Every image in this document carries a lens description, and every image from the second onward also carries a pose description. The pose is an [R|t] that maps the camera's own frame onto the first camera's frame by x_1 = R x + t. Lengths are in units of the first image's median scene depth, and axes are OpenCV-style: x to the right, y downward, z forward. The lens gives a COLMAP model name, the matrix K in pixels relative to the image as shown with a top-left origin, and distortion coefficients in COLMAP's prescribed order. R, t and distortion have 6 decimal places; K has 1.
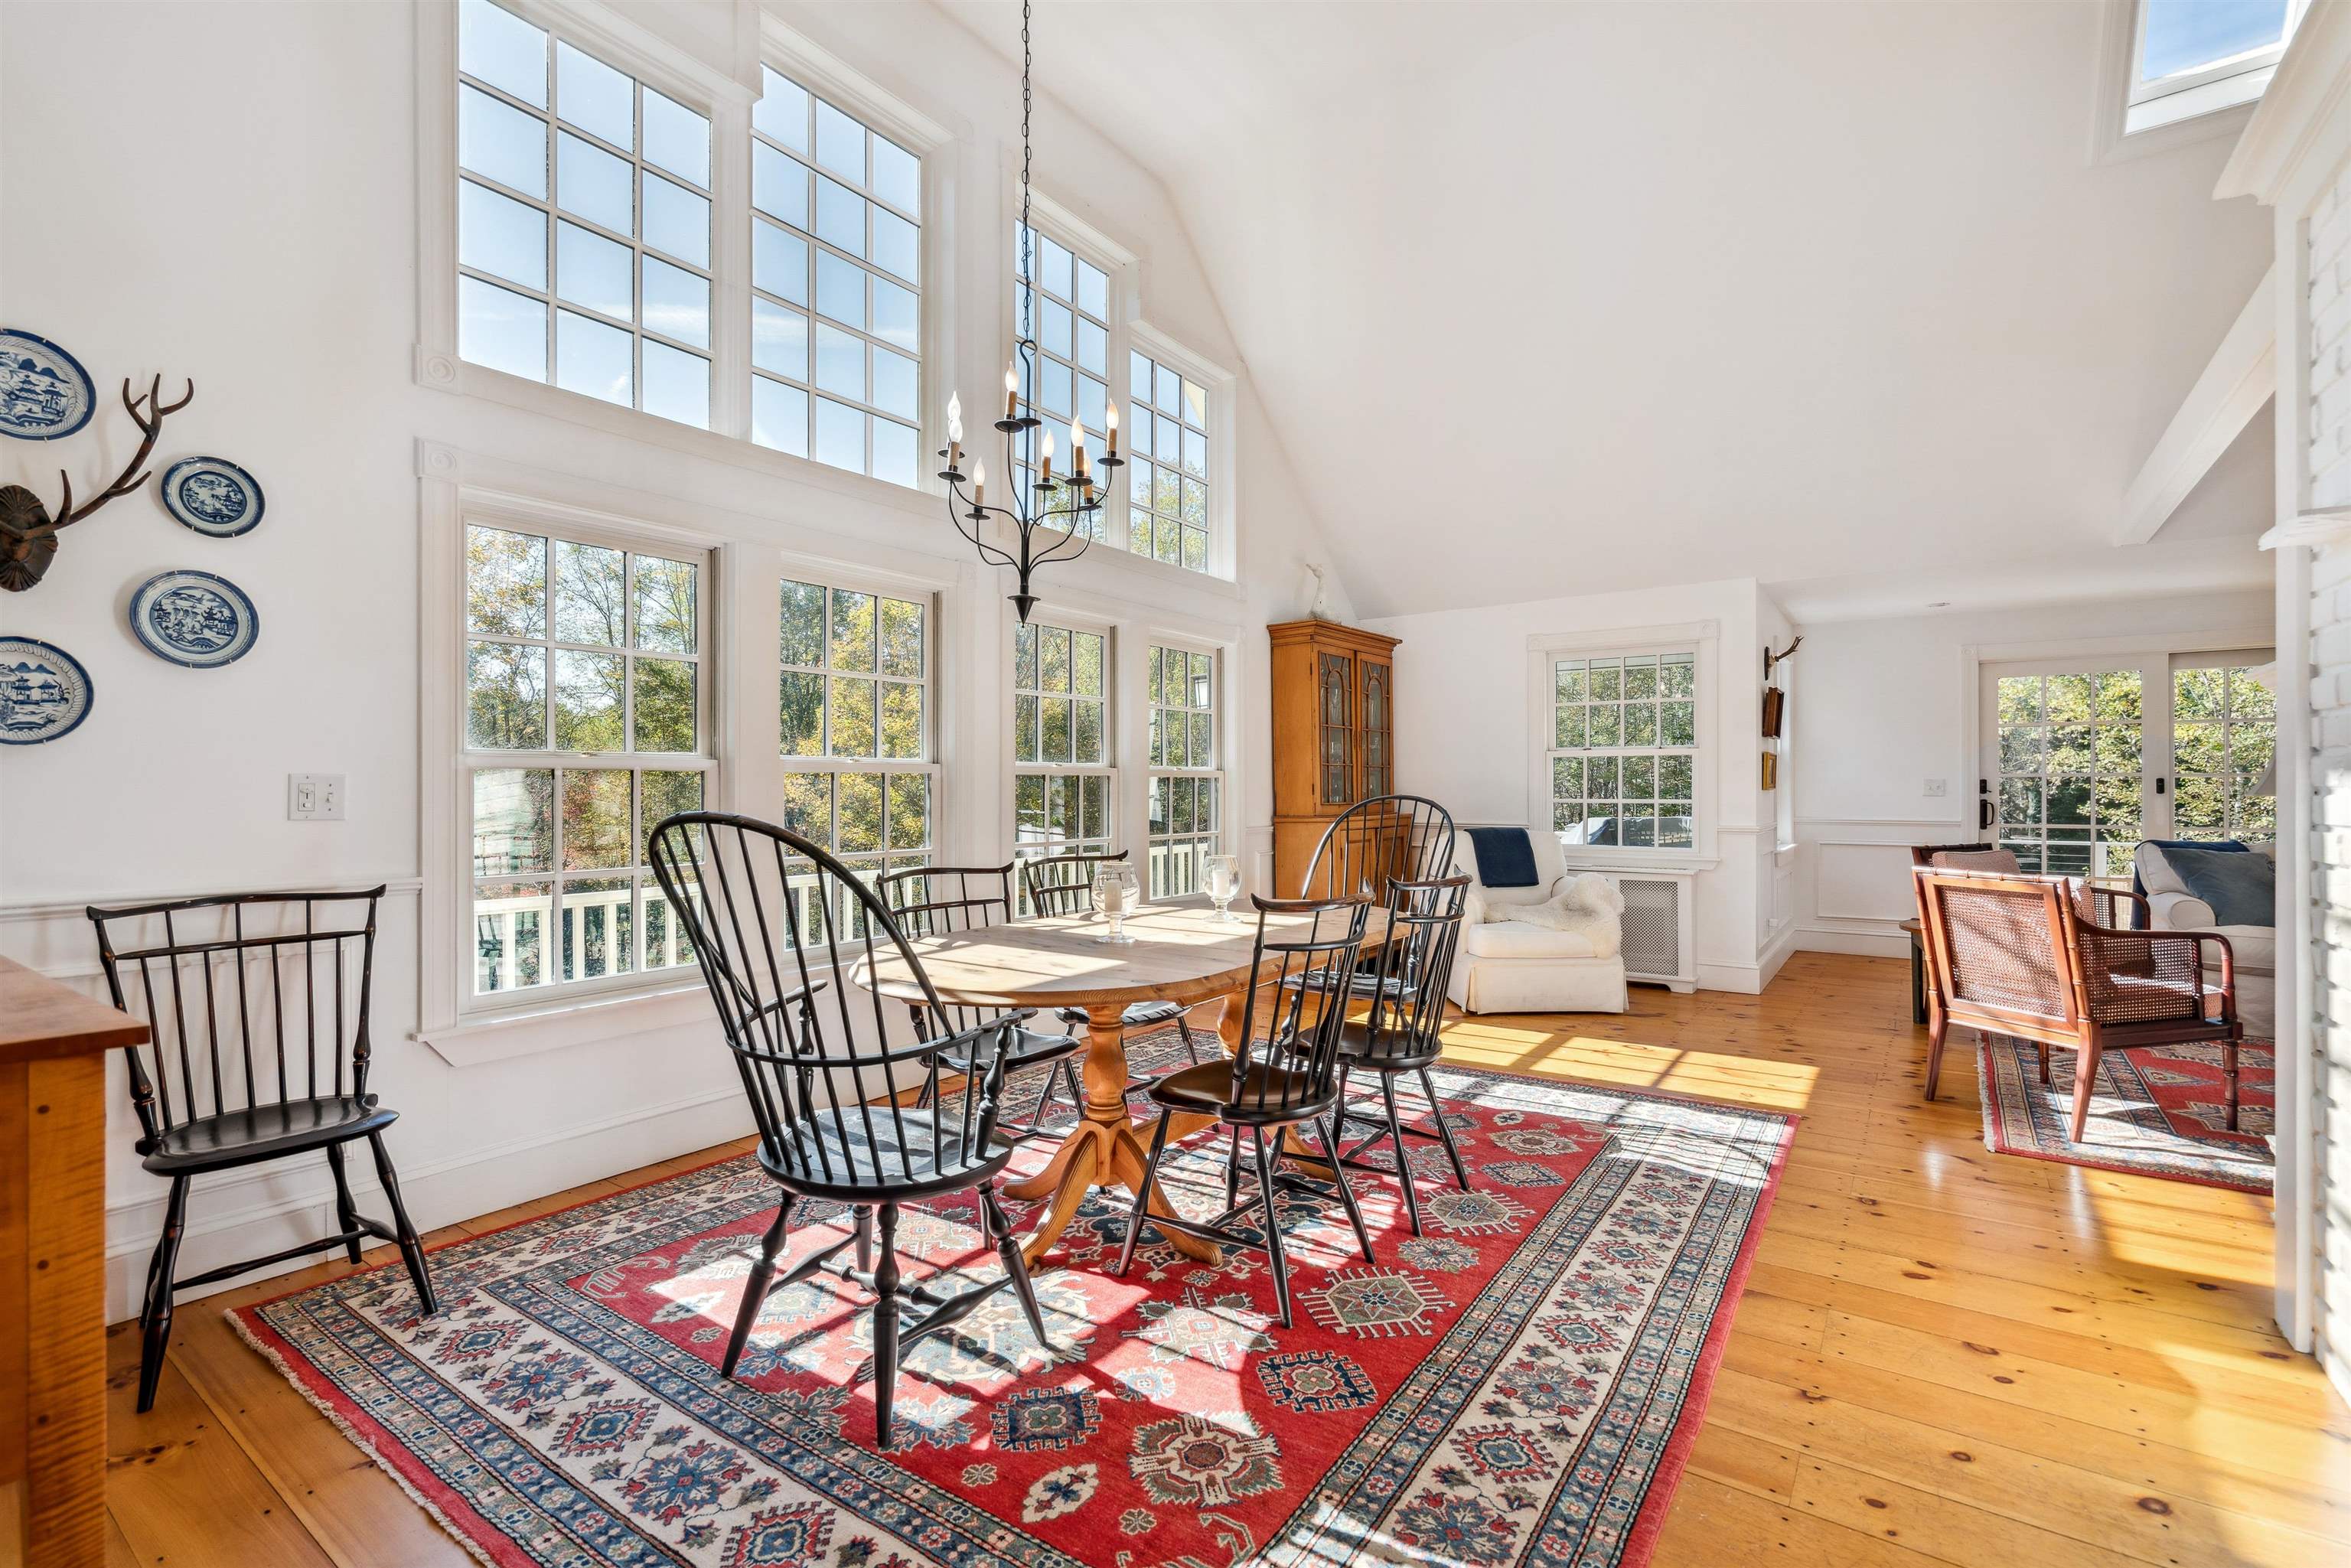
lens RADIAL K [[1074.4, 0, 1175.5], [0, 1074.4, 784.0], [0, 0, 1]] dist [-0.012935, 0.004365]
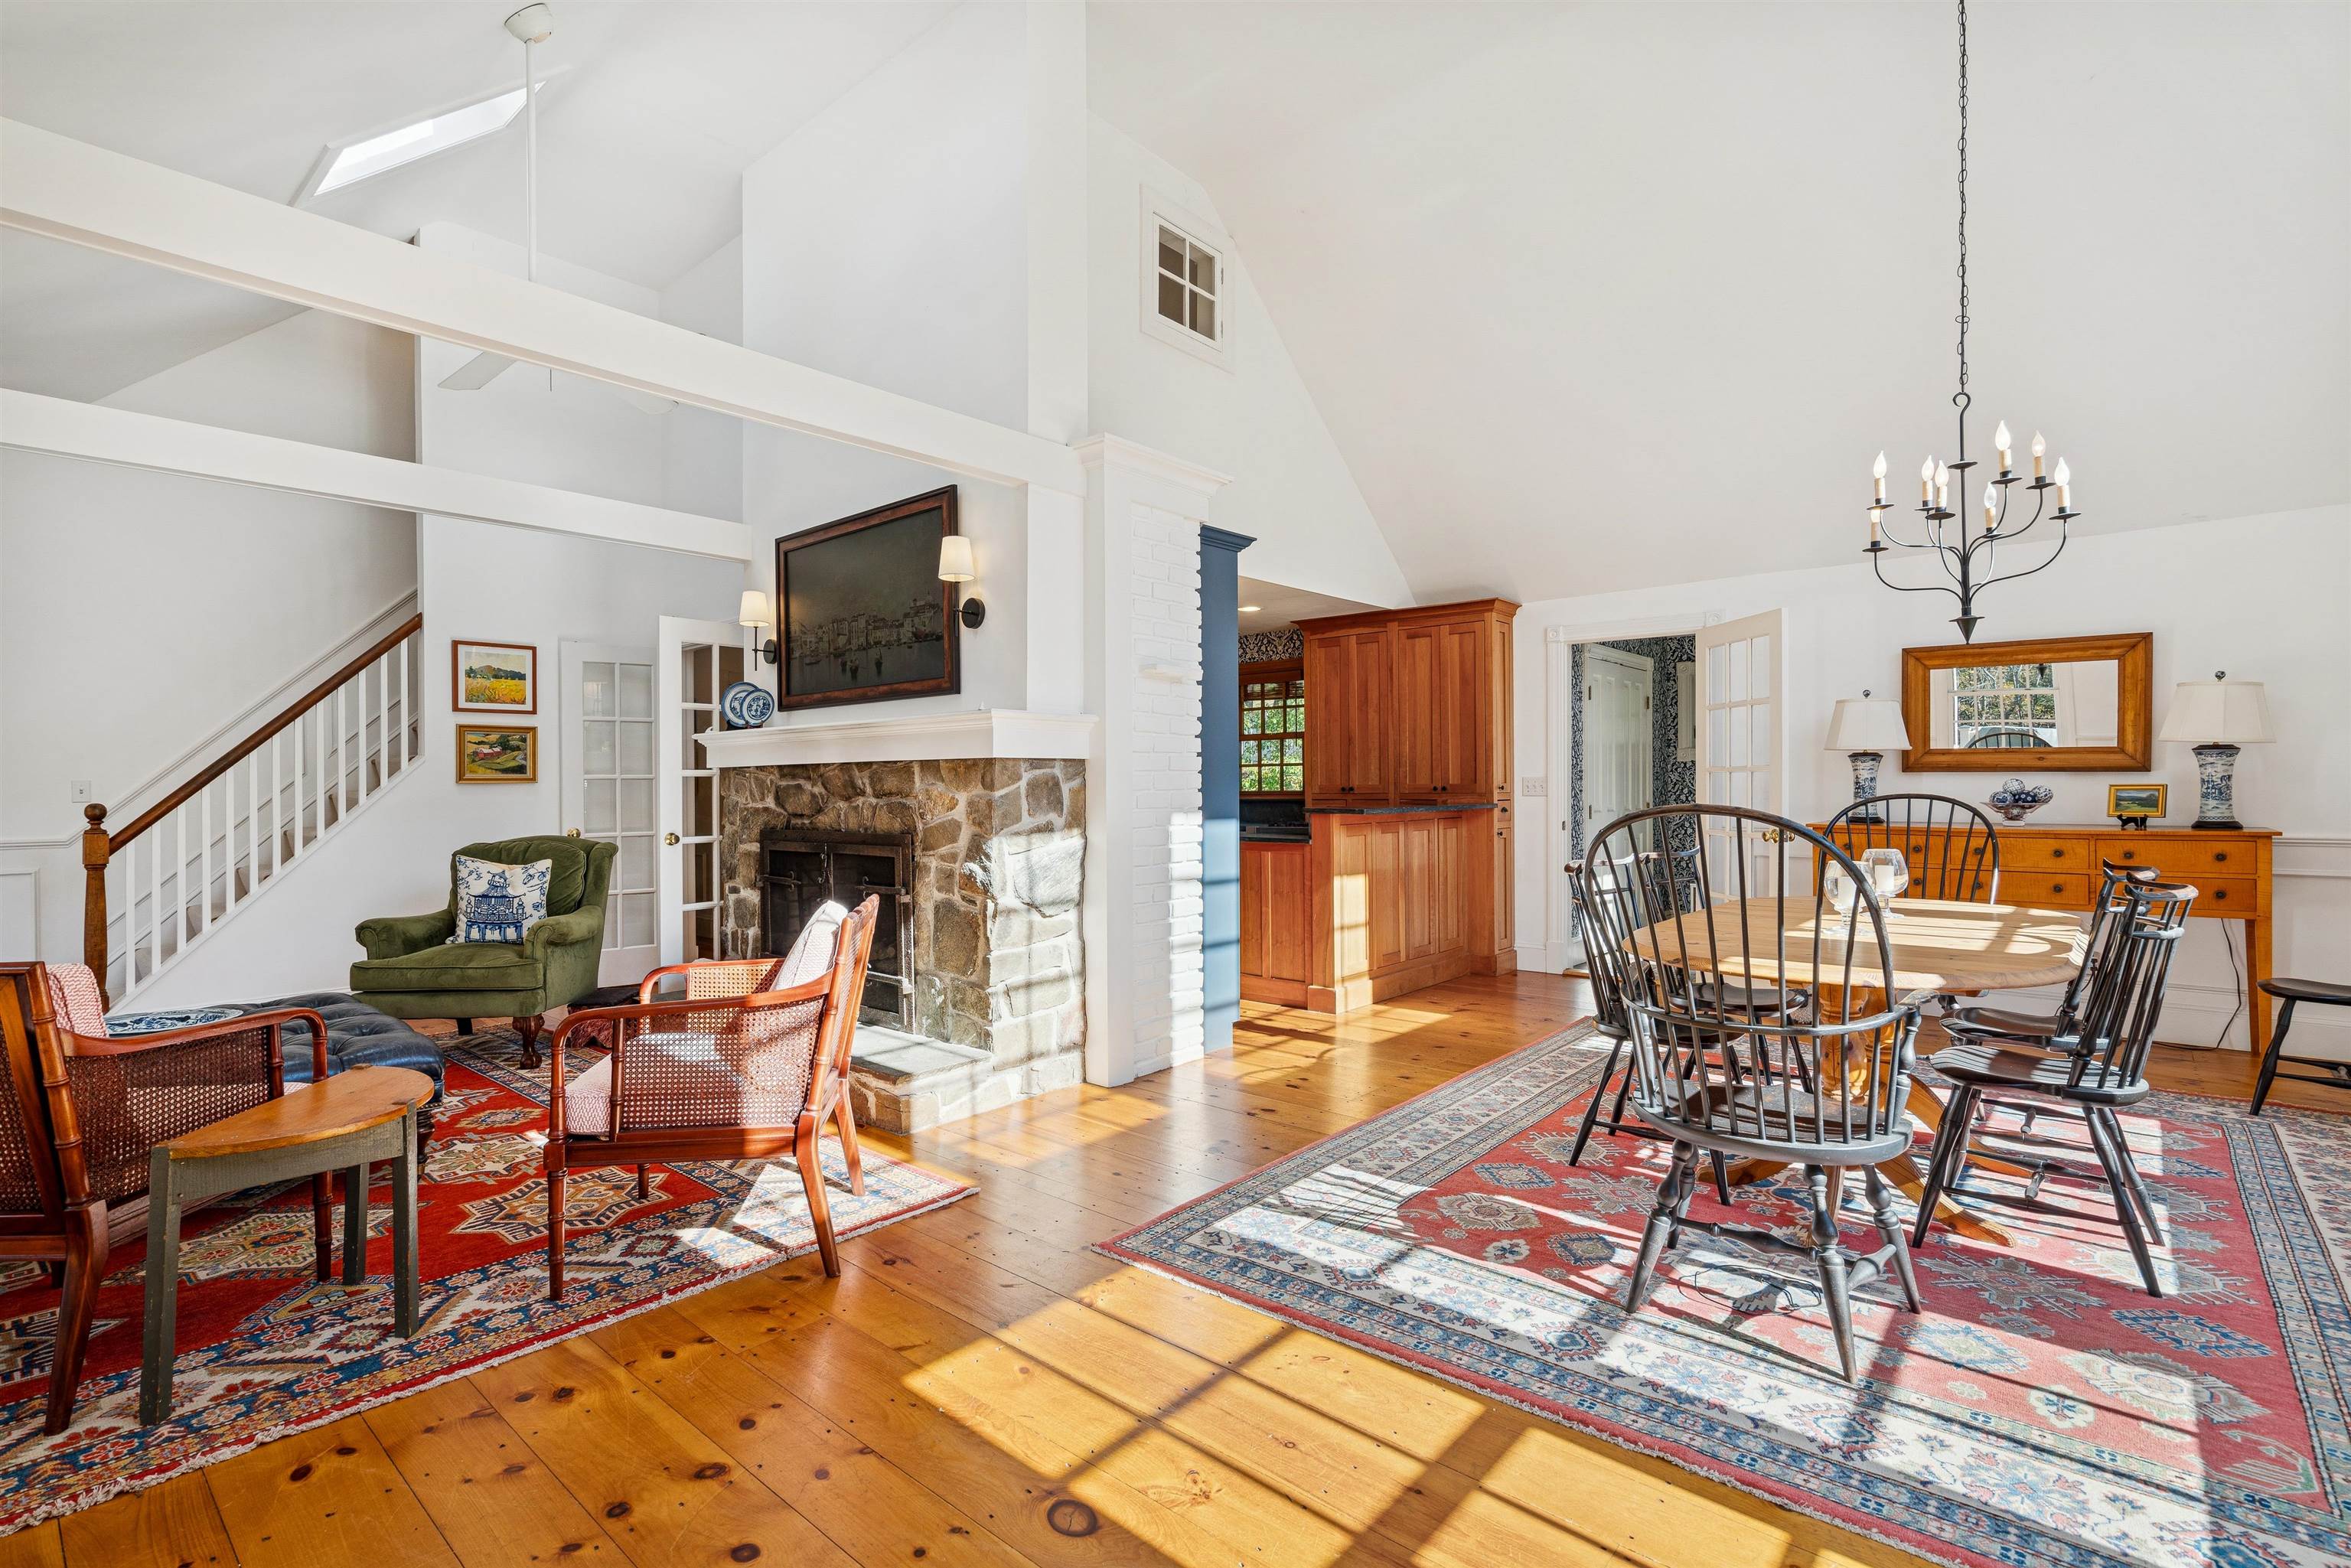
lens RADIAL K [[1082.5, 0, 1169.3], [0, 1082.5, 791.4], [0, 0, 1]] dist [-0.001327, 0.000929]
pose [[-0.994609, 0.007584, 0.103416, 0.677801], [0.007895, 0.999965, 0.002602, -0.000627], [-0.103393, 0.003404, -0.994635, 2.579850]]
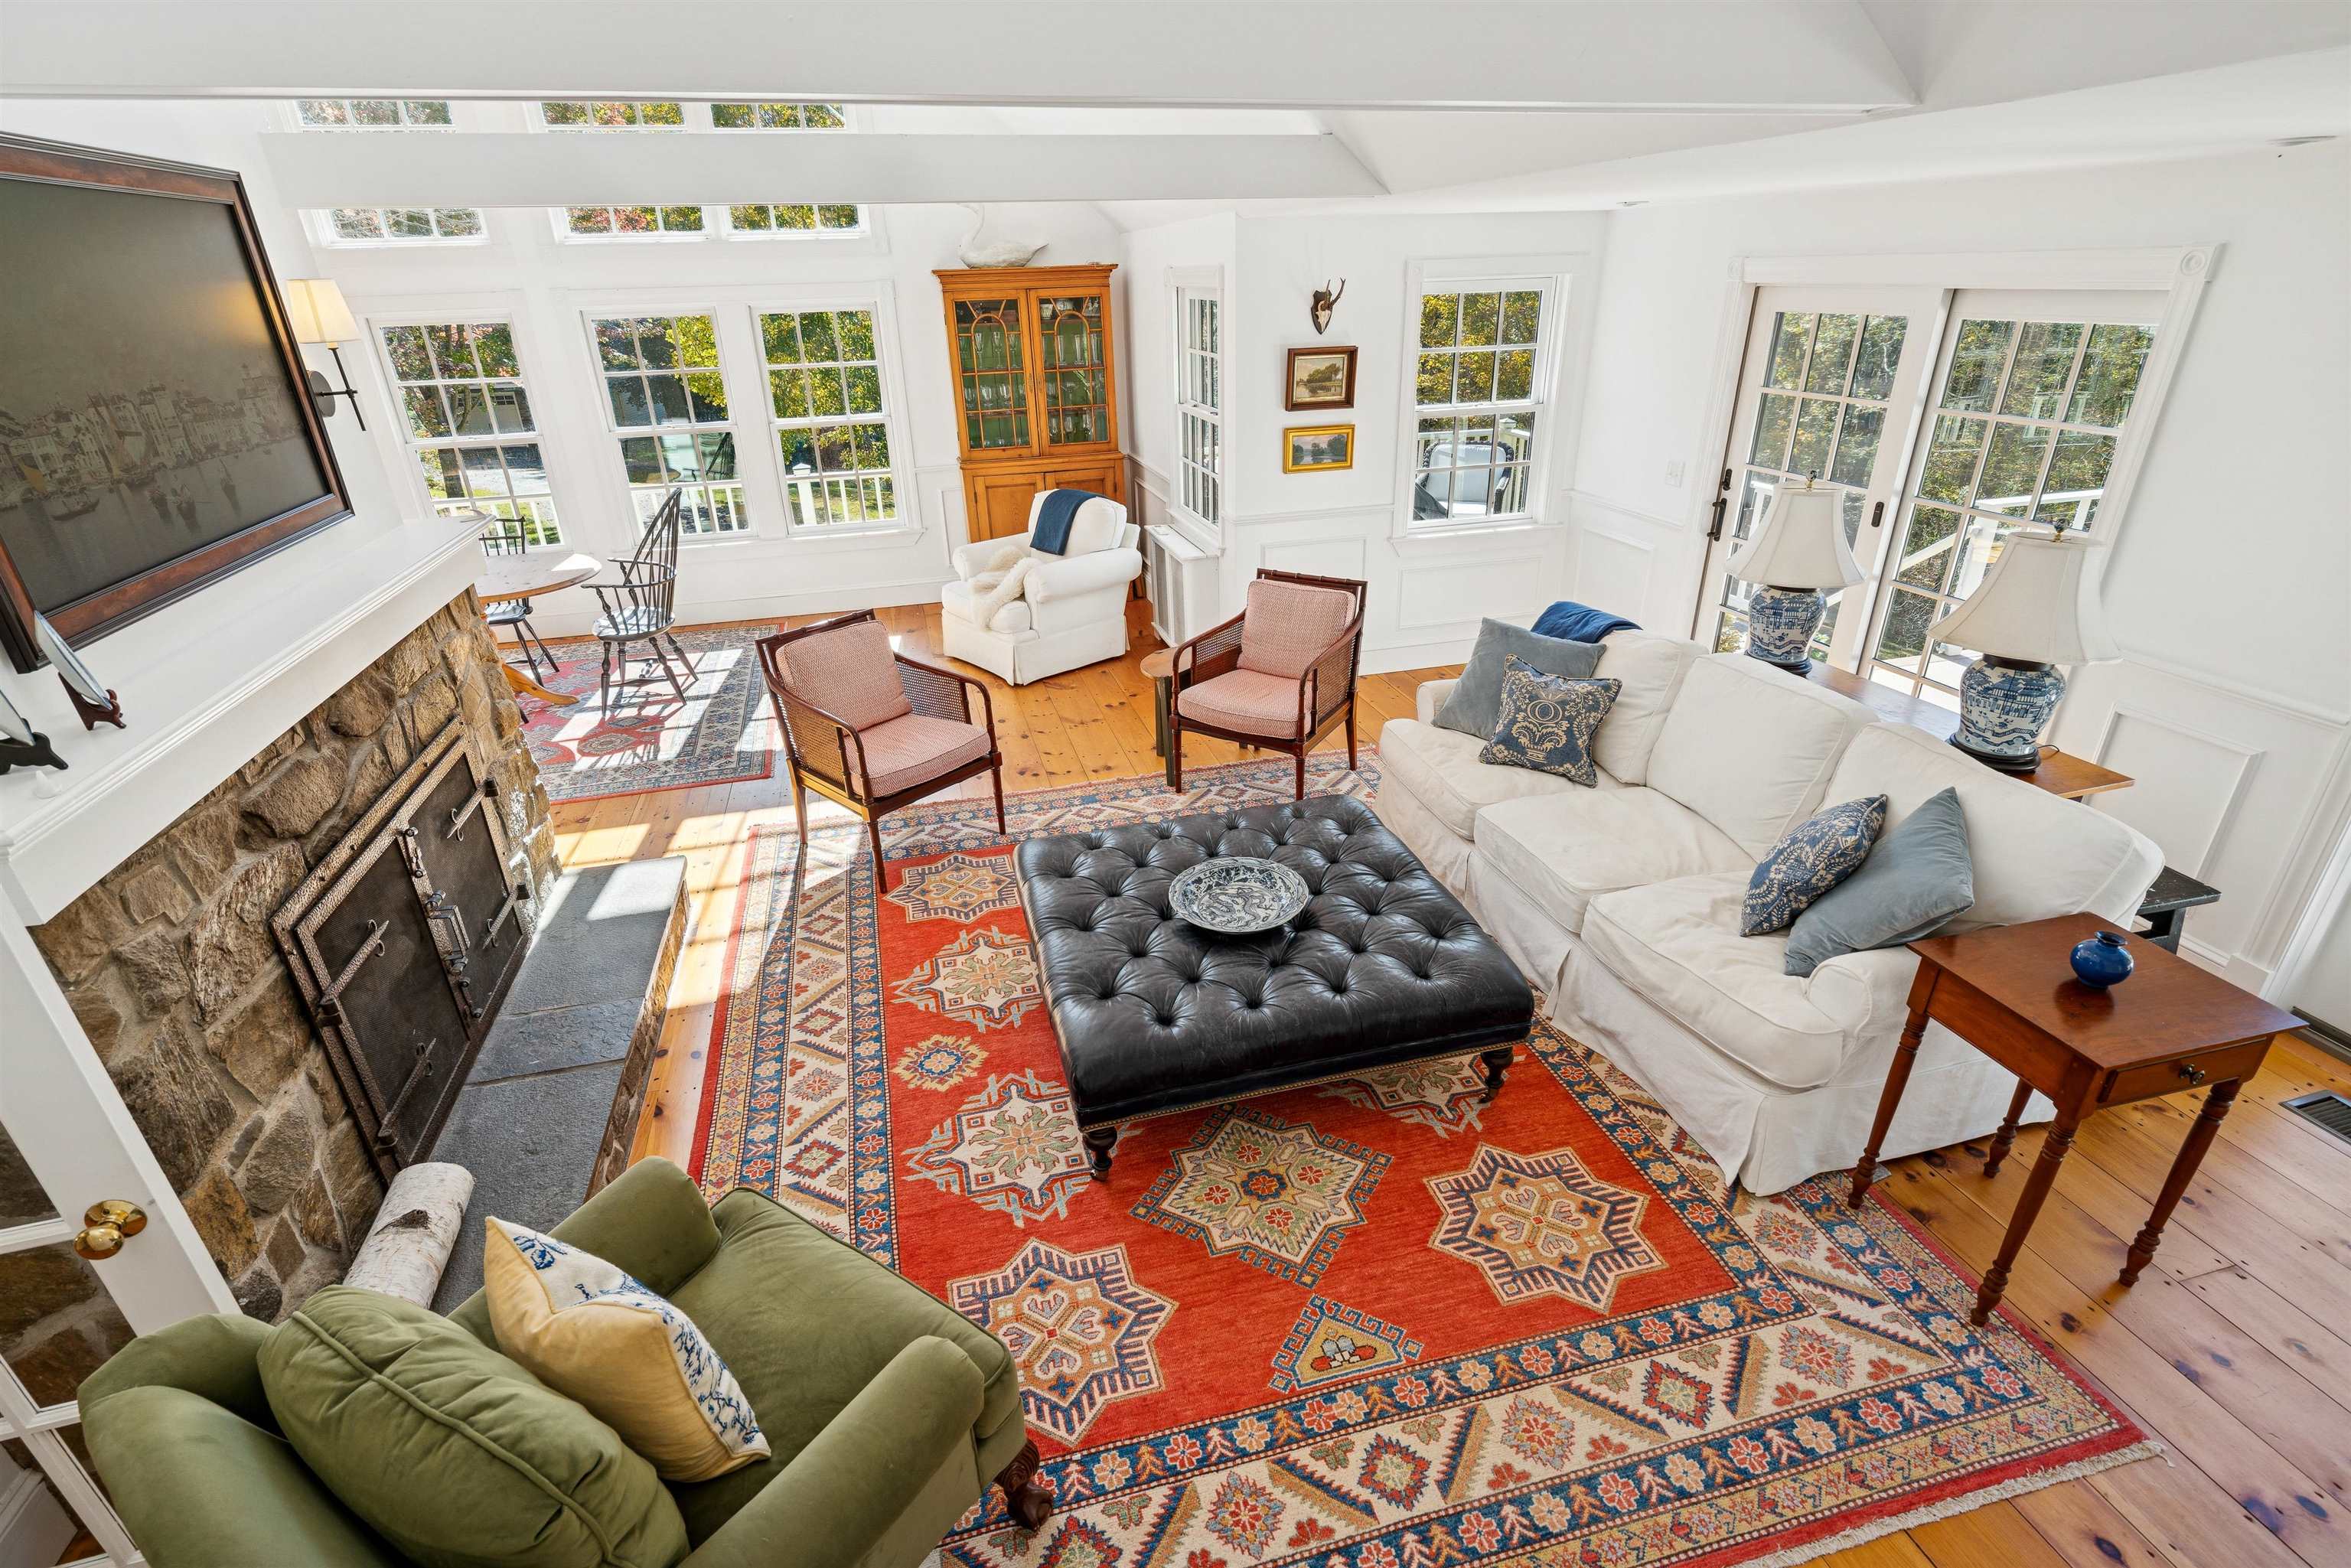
lens RADIAL K [[1100.0, 0, 1177.0], [0, 1100.0, 799.2], [0, 0, 1]] dist [-0.002732, 0.000687]
pose [[0.768944, 0.260668, -0.583761, 2.679819], [0.026761, 0.899179, 0.436763, -0.378167], [0.638756, -0.351468, 0.684442, 0.547200]]
